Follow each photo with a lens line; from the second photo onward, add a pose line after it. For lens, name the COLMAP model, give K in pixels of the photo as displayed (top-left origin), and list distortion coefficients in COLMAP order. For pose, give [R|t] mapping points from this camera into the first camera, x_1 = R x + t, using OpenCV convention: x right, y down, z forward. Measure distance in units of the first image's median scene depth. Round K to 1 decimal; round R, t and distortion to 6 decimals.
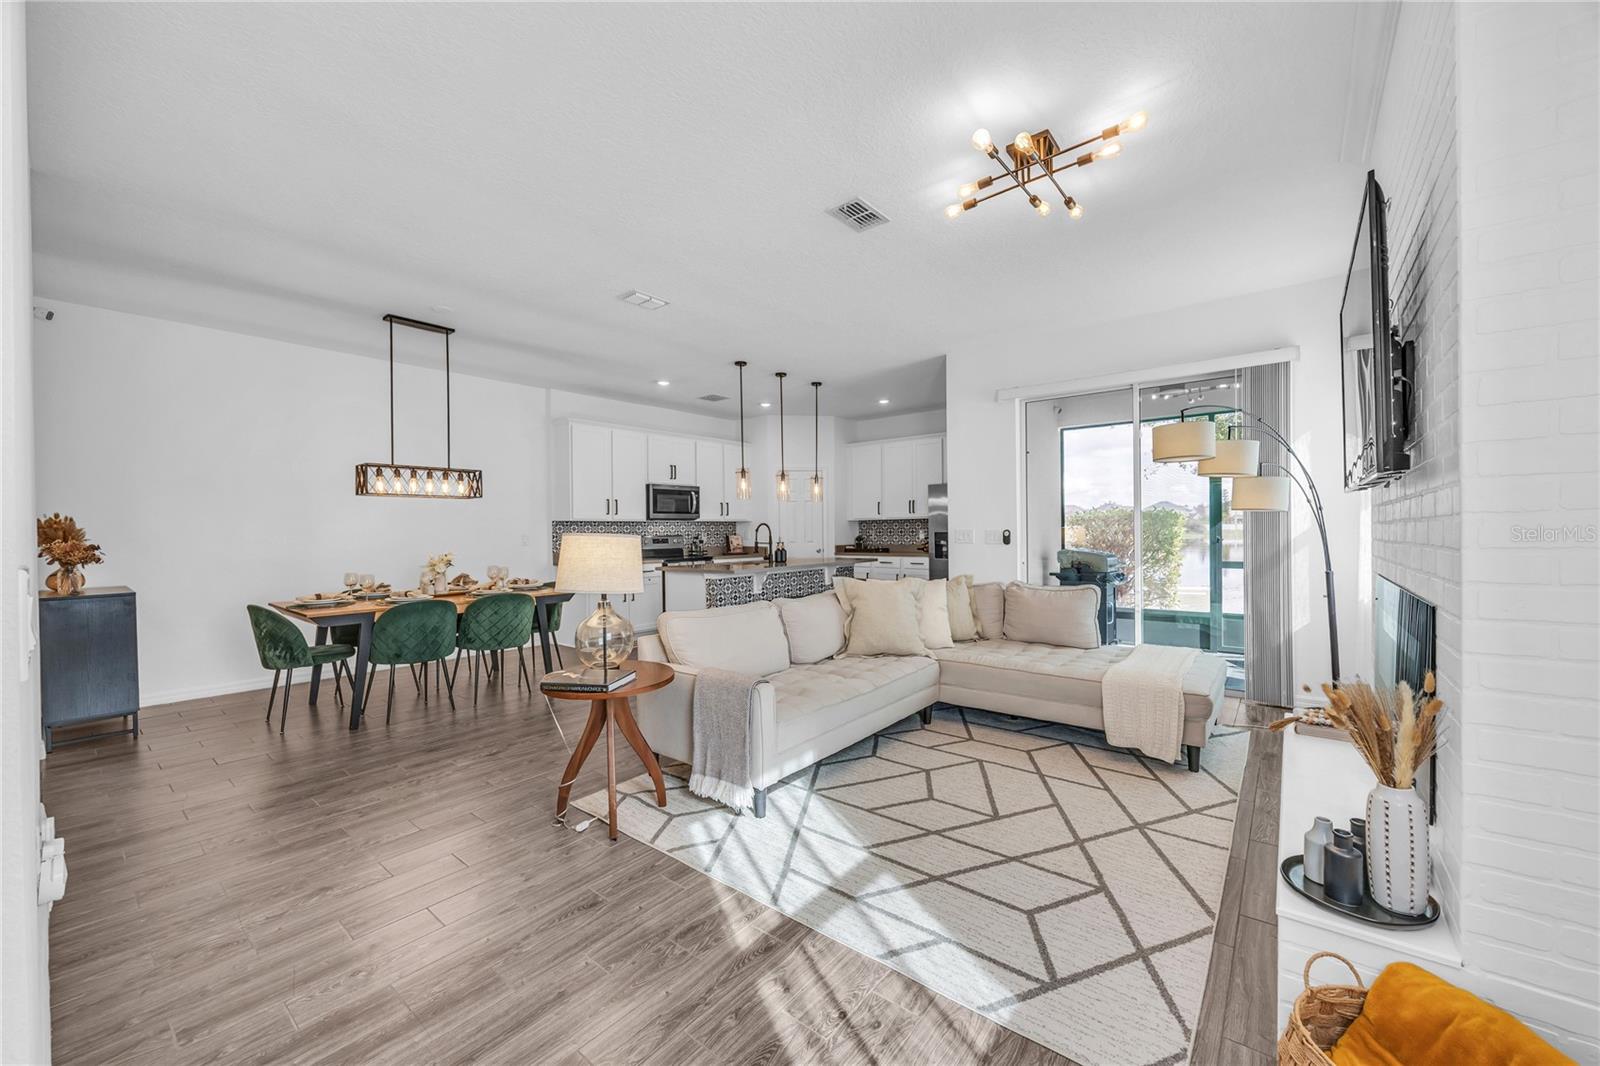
lens RADIAL K [[611.9, 0, 797.7], [0, 611.9, 534.8], [0, 0, 1]] dist [-0.001588, 0.000176]
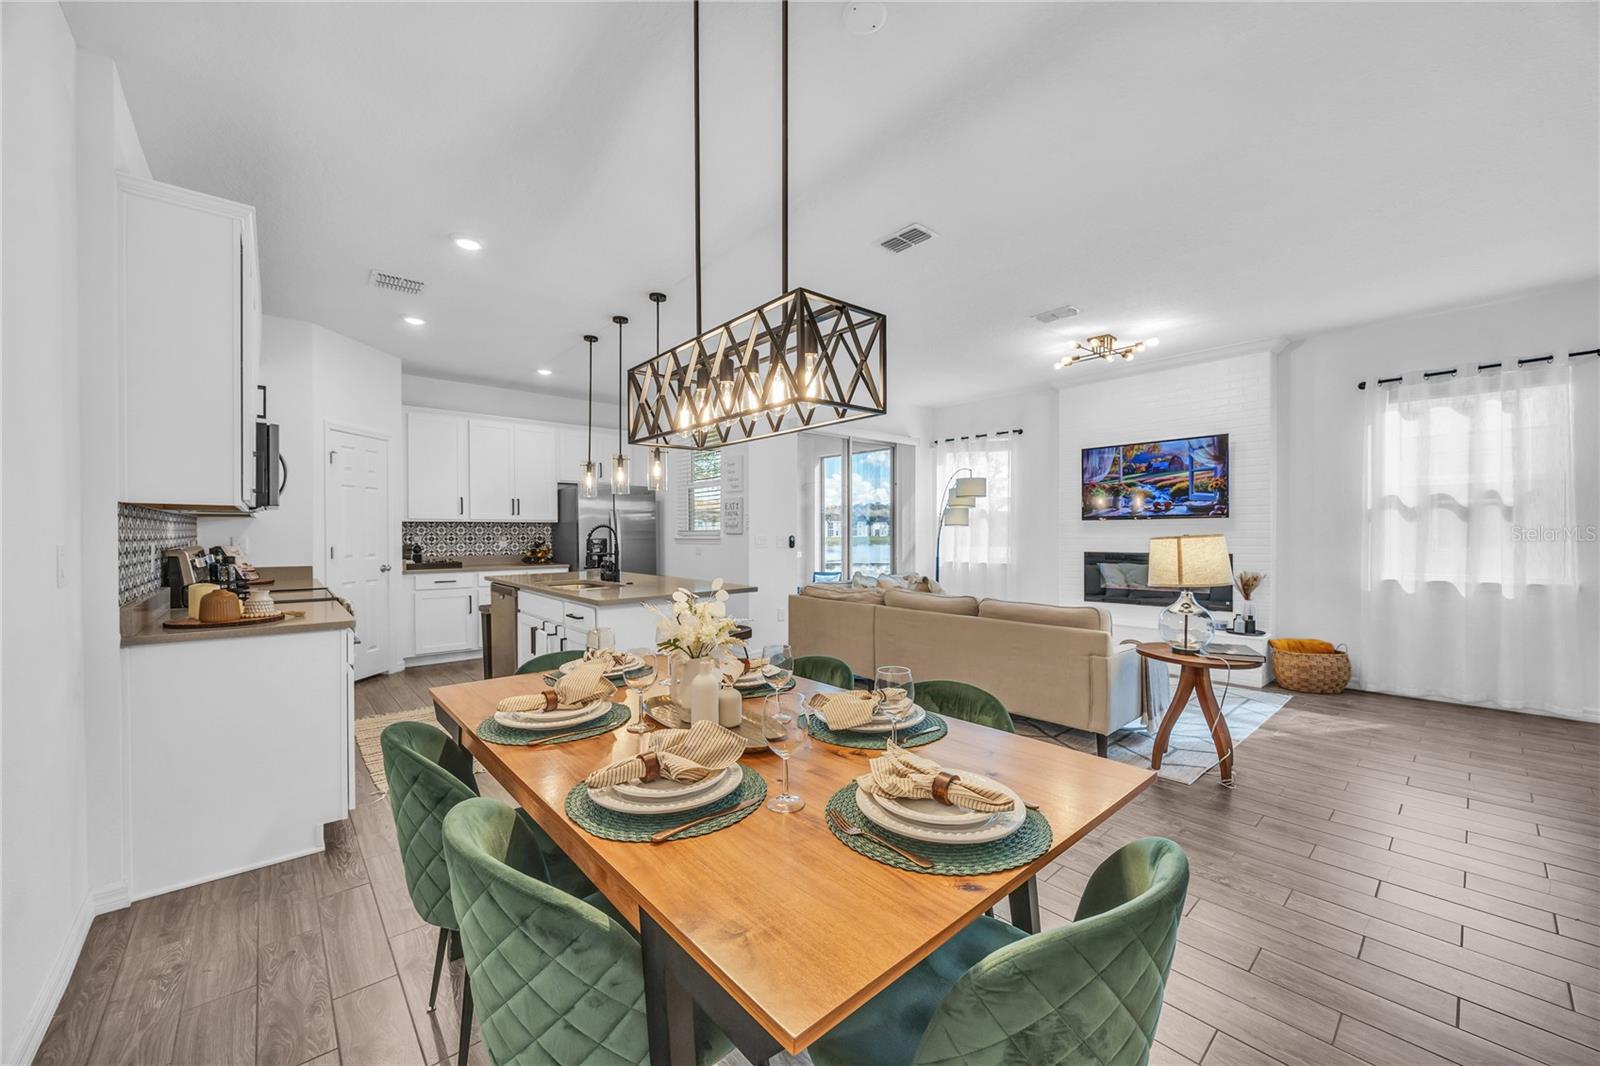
lens RADIAL K [[601.3, 0, 800.0], [0, 601.3, 533.0], [0, 0, 1]] dist [-0.000795, -0.000021]
pose [[0.159971, 0.010278, 0.987068, -1.297558], [0.009085, 0.999888, -0.011883, 0.001857], [-0.987080, 0.010868, 0.159860, 1.268851]]
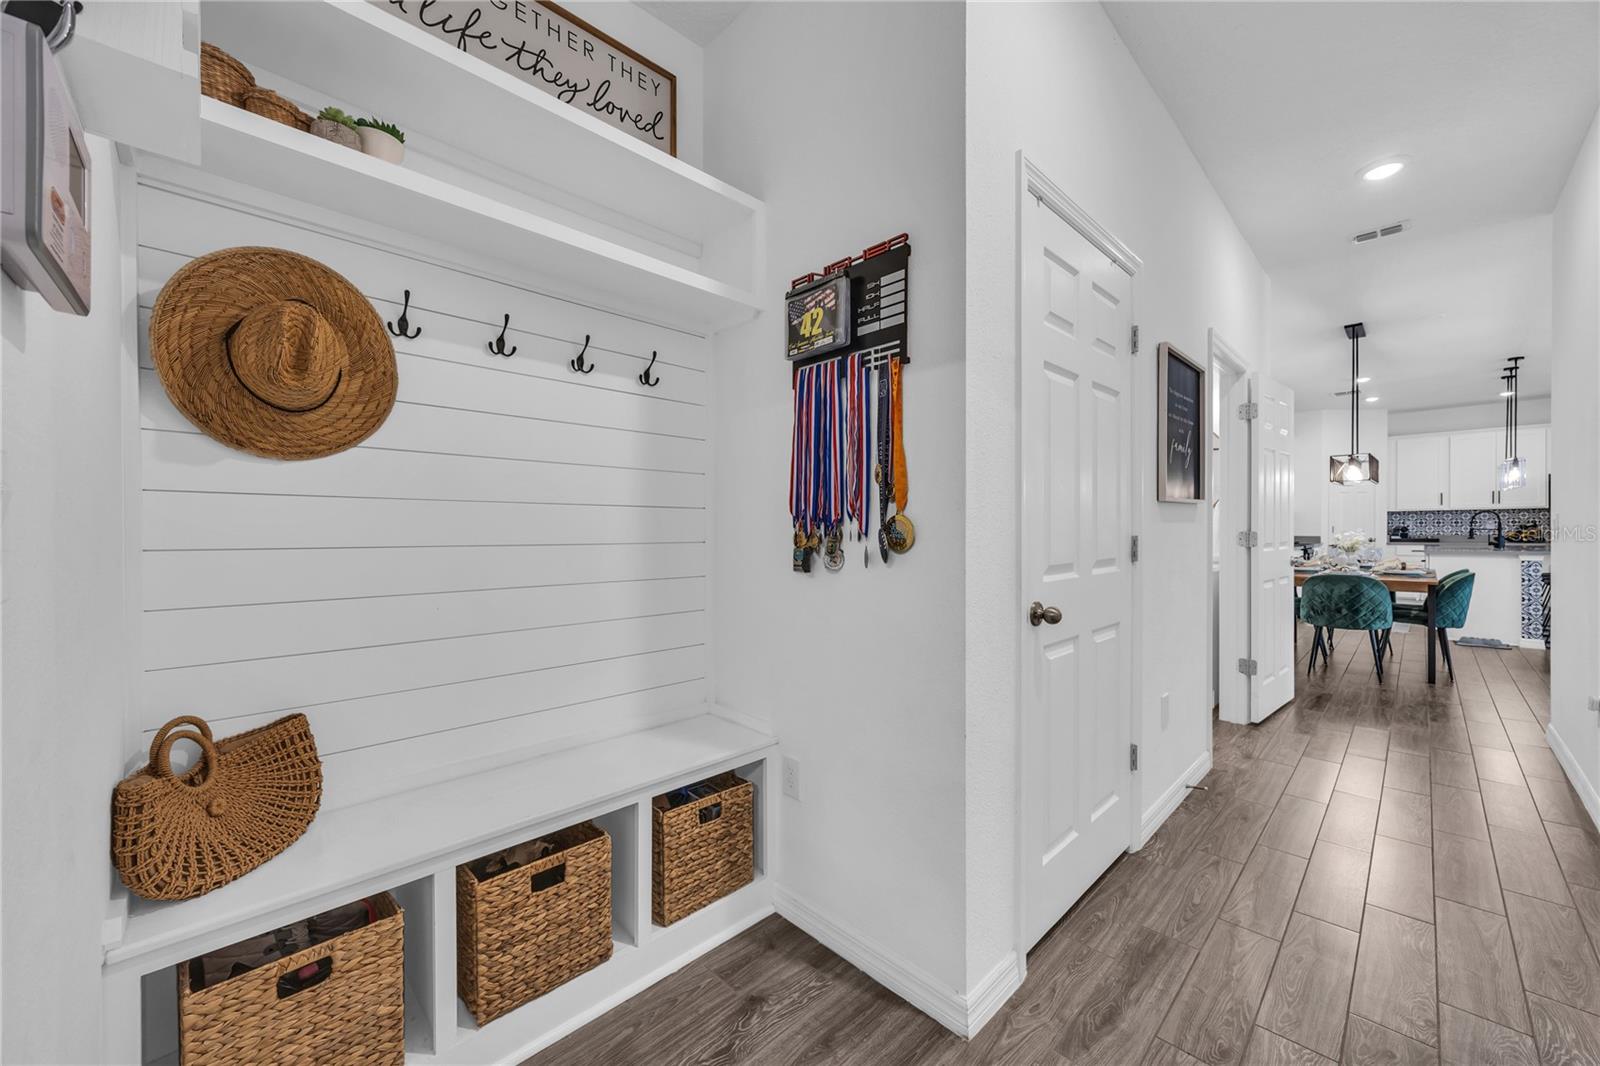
lens RADIAL K [[592.4, 0, 798.6], [0, 592.4, 547.2], [0, 0, 1]] dist [0.000188, 0.000057]
pose [[0.991778, 0.009483, -0.127616, -2.084899], [-0.006155, 0.999631, 0.026451, 0.045538], [0.127820, -0.025448, 0.991471, -0.322074]]
